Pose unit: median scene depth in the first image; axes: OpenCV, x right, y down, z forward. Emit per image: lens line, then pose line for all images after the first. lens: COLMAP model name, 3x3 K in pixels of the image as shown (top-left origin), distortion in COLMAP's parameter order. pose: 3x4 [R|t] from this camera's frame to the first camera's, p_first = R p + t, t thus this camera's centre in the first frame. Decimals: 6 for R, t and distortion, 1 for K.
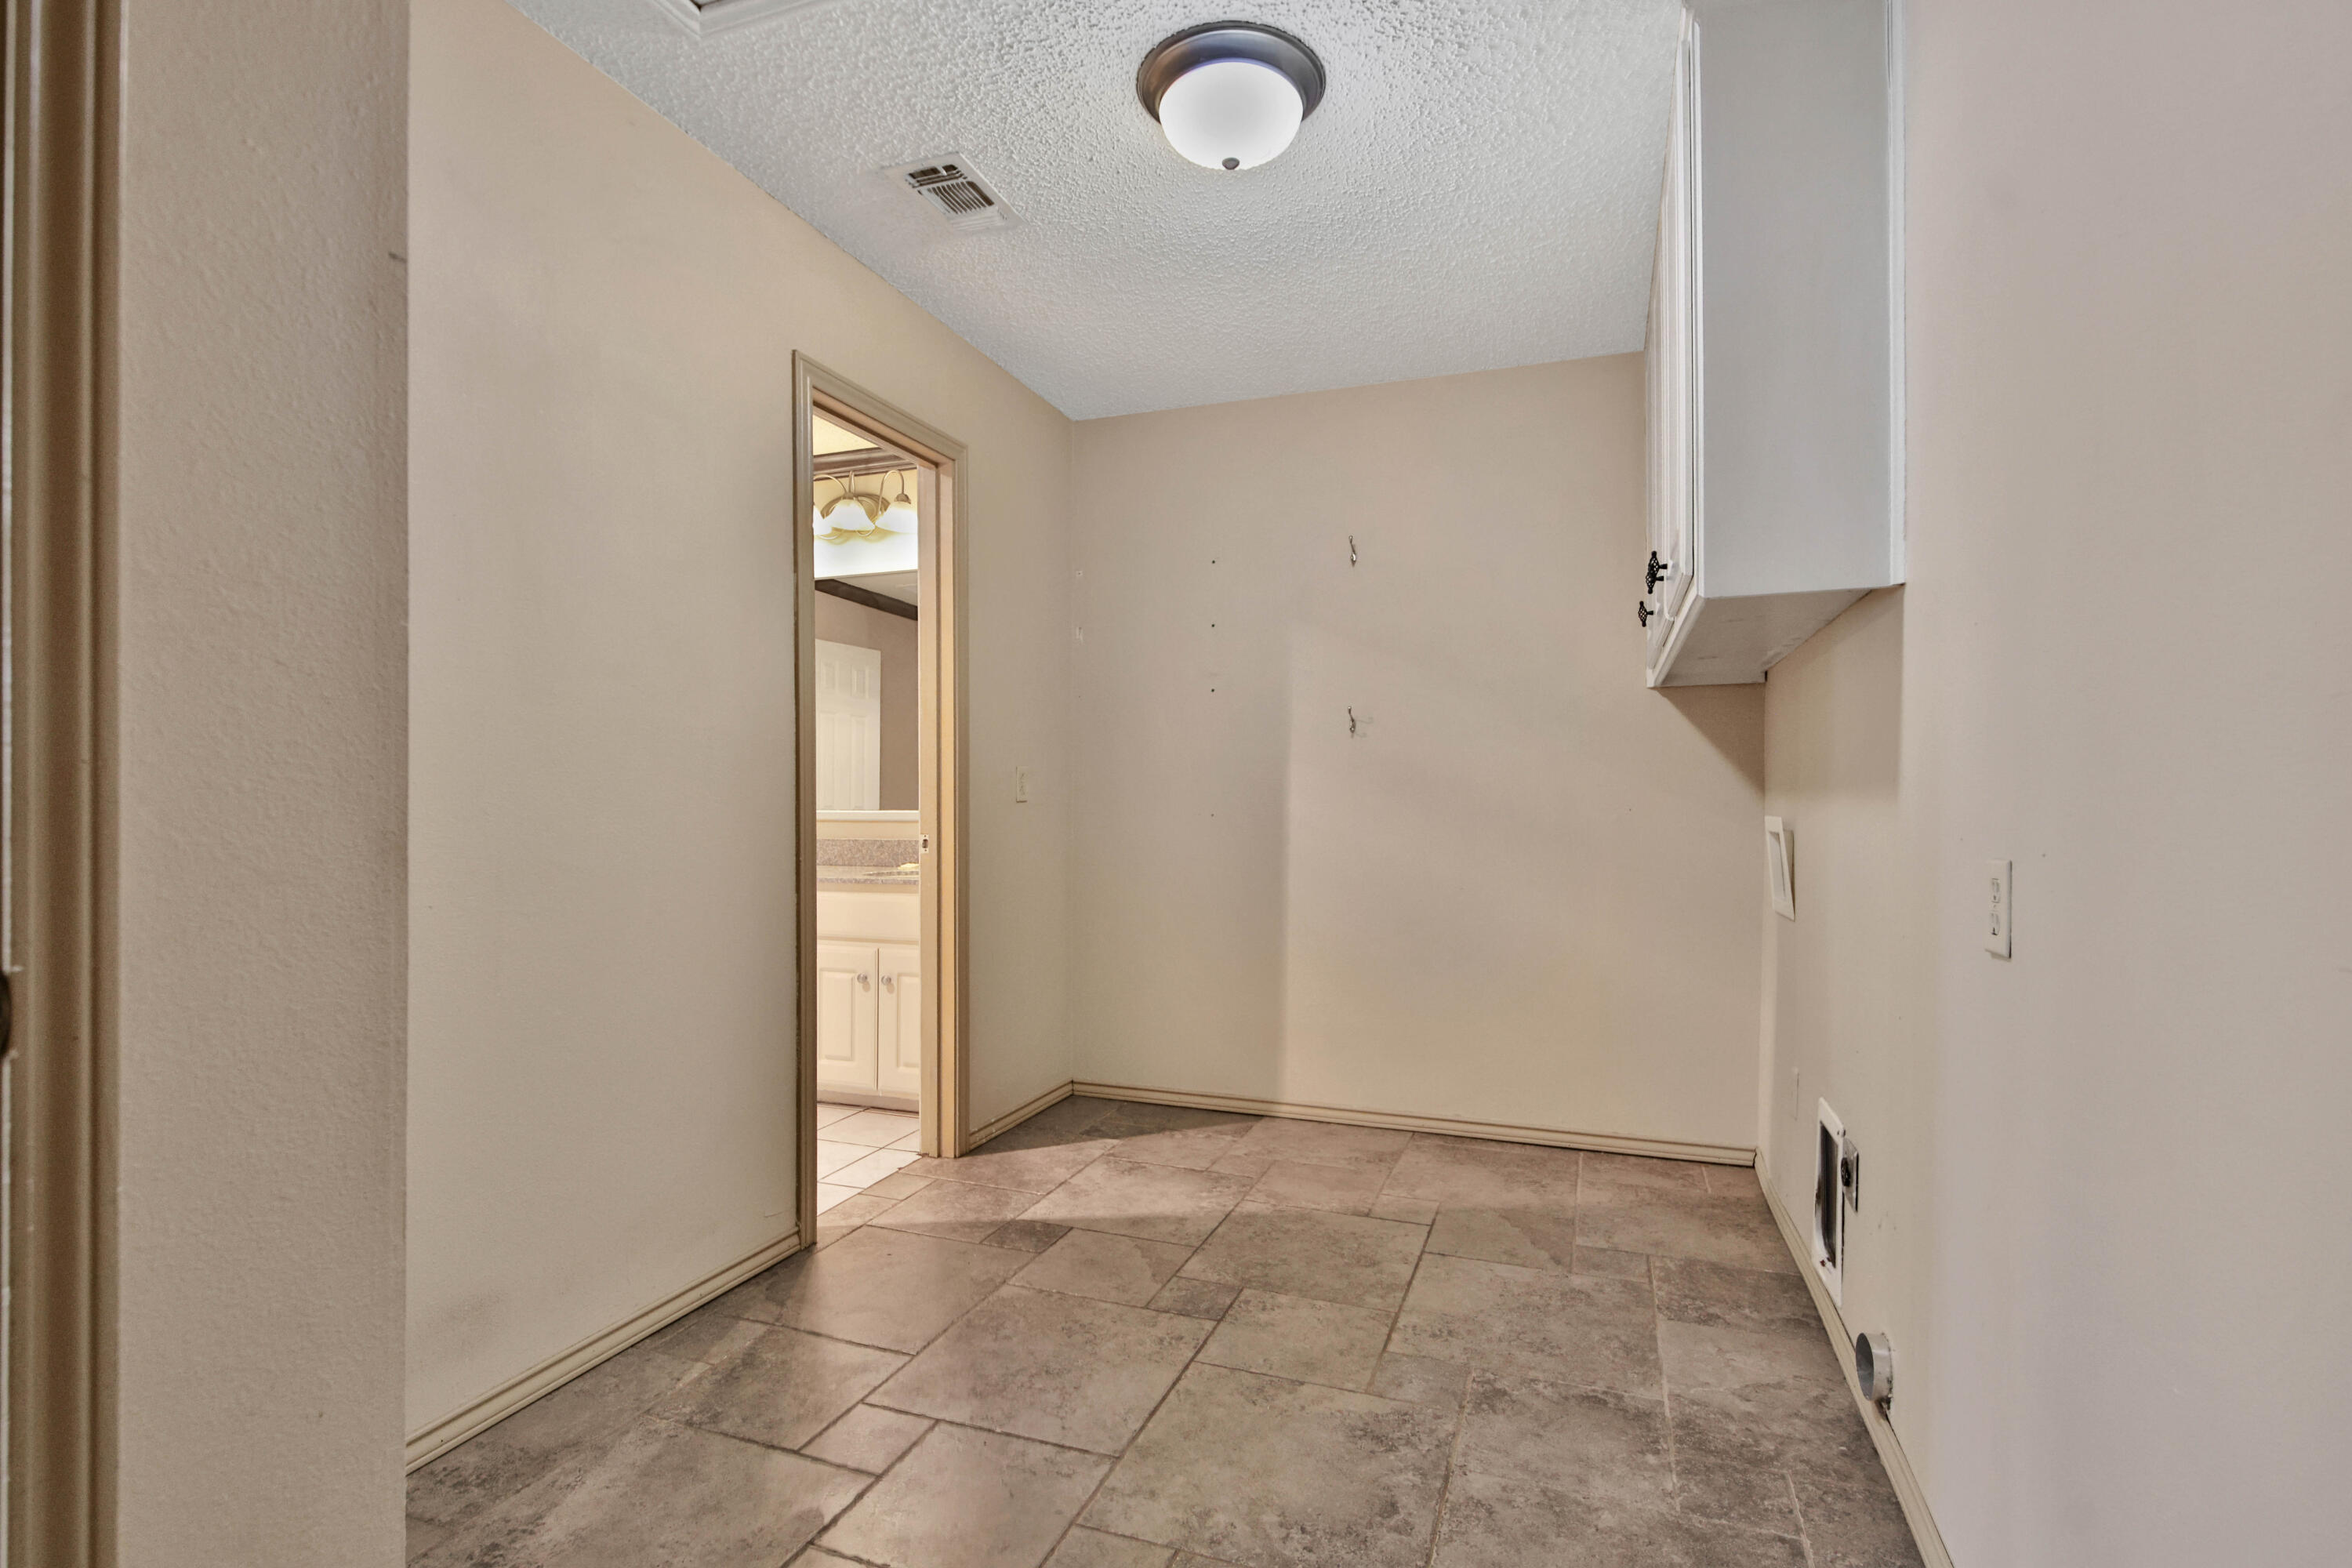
lens RADIAL K [[1091.9, 0, 1181.3], [0, 1091.9, 798.8], [0, 0, 1]] dist [0.004978, -0.011220]
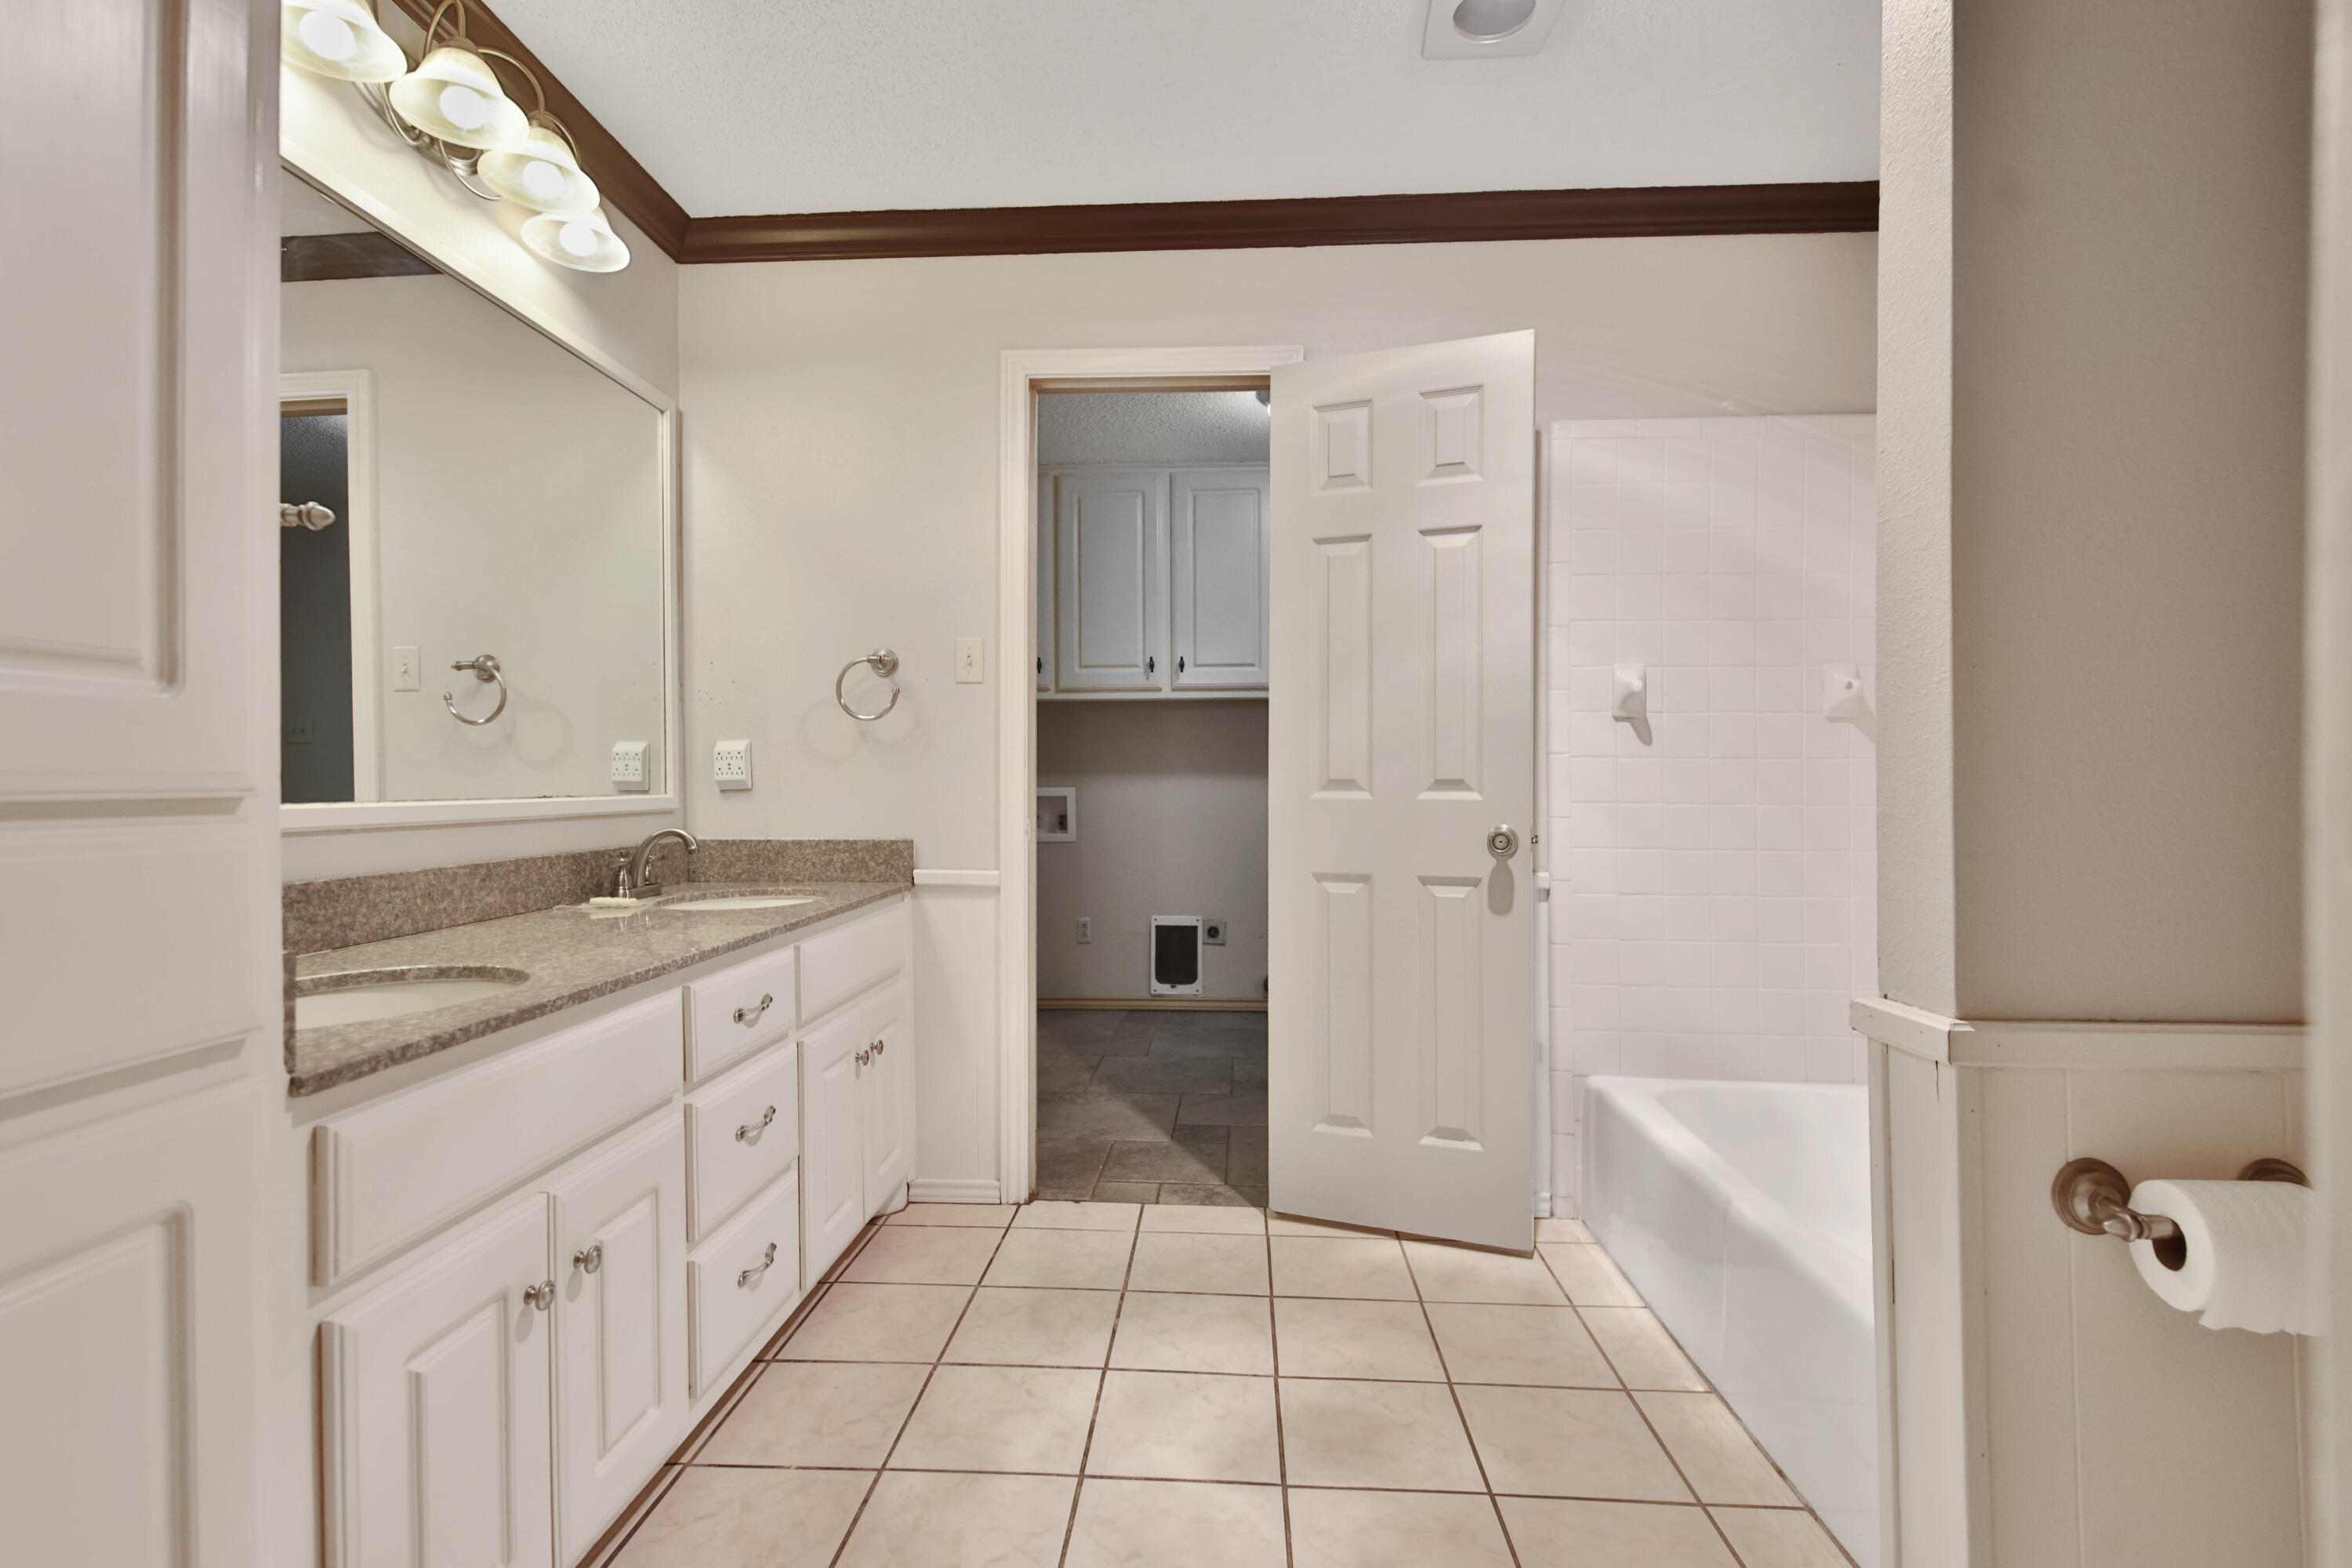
lens RADIAL K [[1091.9, 0, 1179.1], [0, 1091.9, 785.6], [0, 0, 1]] dist [0.004978, -0.011220]
pose [[-0.294822, -0.003319, 0.955547, -1.482066], [-0.001793, 0.999994, 0.002920, 0.004967], [-0.955551, -0.000852, -0.294826, 1.571939]]
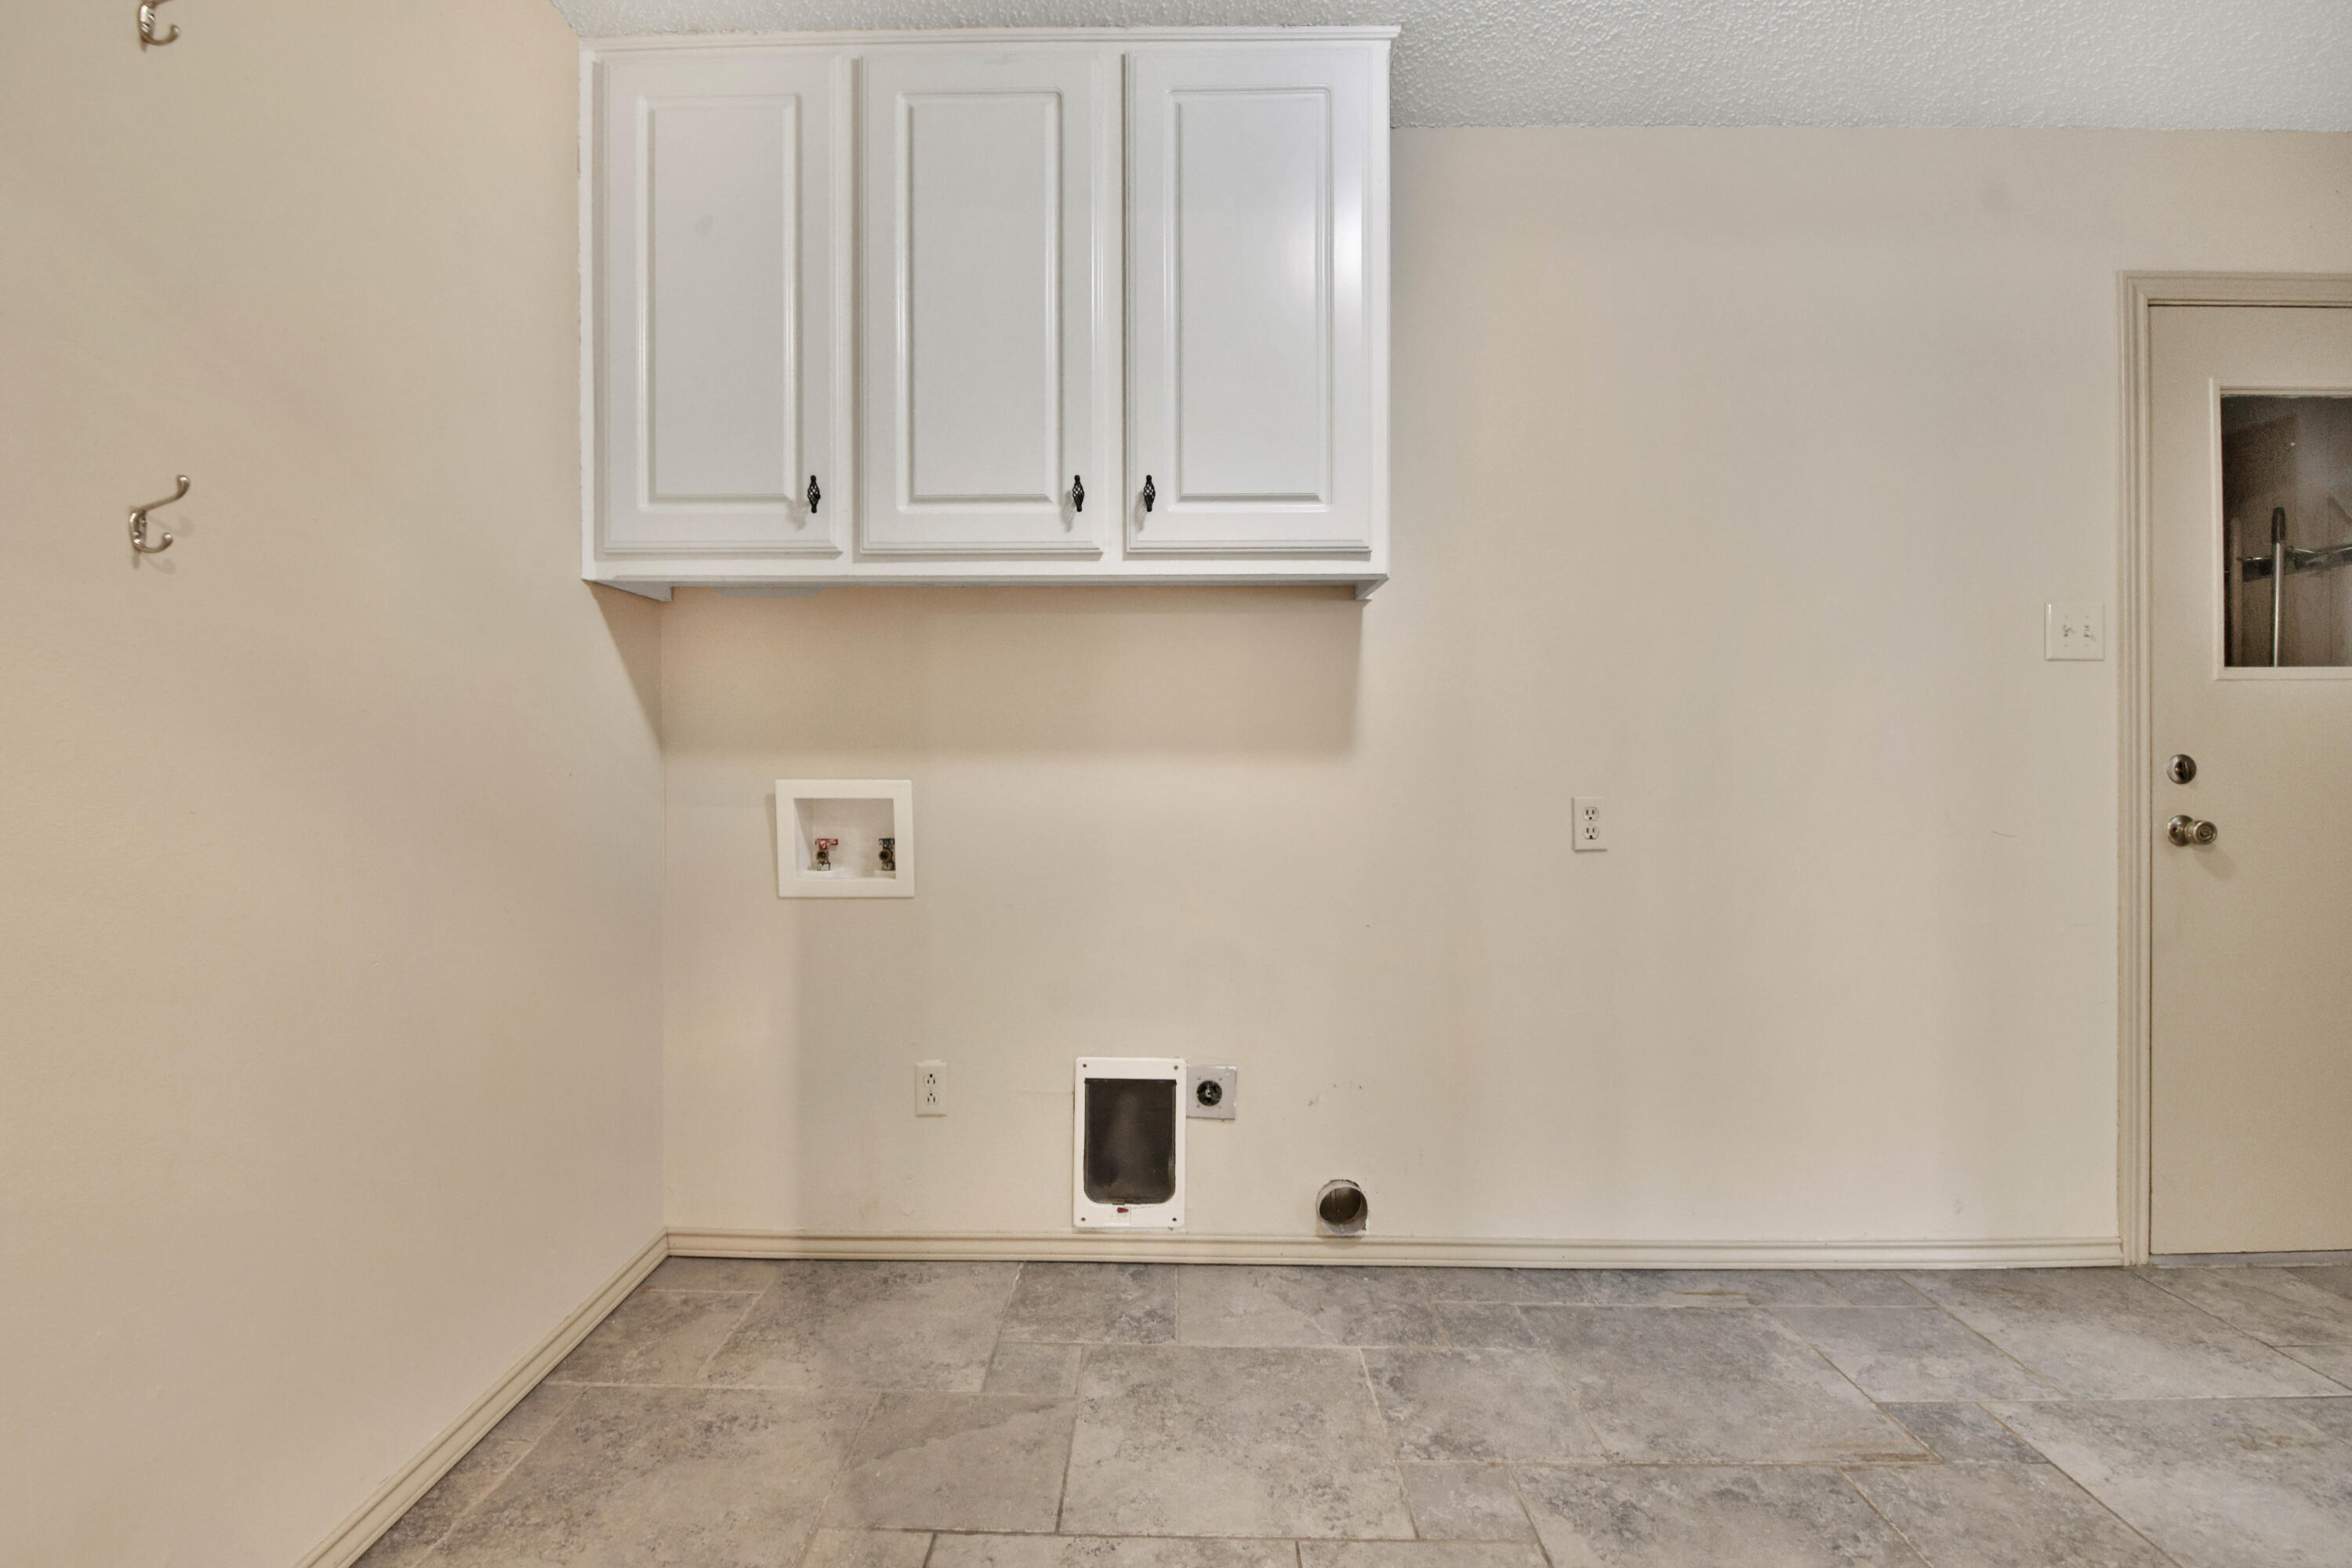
lens RADIAL K [[1091.9, 0, 1174.9], [0, 1091.9, 771.6], [0, 0, 1]] dist [0.004978, -0.011220]
pose [[-0.337709, -0.019129, 0.941056, -0.381410], [-0.010278, 0.999809, 0.016635, -0.009938], [-0.941194, -0.004054, -0.337841, 1.245152]]
